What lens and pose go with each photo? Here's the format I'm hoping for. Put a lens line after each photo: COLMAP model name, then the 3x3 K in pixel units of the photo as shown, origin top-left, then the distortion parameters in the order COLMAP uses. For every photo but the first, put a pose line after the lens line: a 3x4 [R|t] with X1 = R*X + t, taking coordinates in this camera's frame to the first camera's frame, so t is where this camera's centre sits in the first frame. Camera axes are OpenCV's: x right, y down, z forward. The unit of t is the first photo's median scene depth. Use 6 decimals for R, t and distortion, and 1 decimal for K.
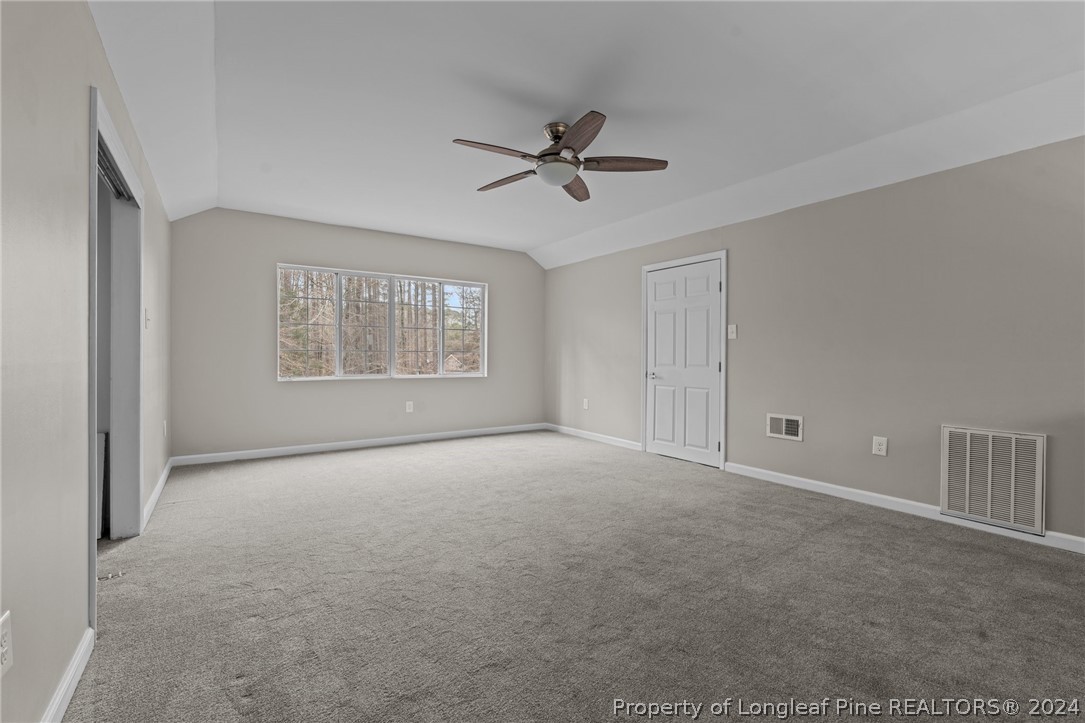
lens RADIAL K [[475.8, 0, 541.5], [0, 475.8, 355.7], [0, 0, 1]] dist [-0.010392, 0.002019]
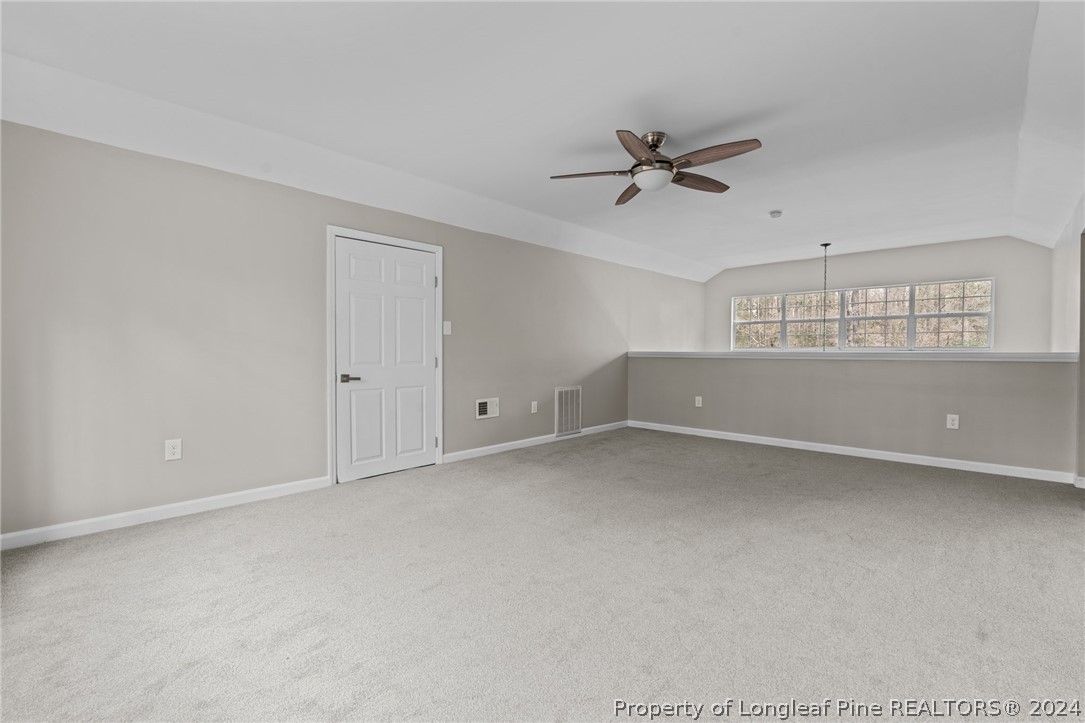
lens RADIAL K [[475.8, 0, 542.2], [0, 475.8, 362.7], [0, 0, 1]] dist [-0.010392, 0.002019]
pose [[-0.203087, -0.025976, 0.978816, -0.662759], [0.005116, 0.999606, 0.027589, -0.002210], [-0.979147, 0.010610, -0.202874, 1.009818]]
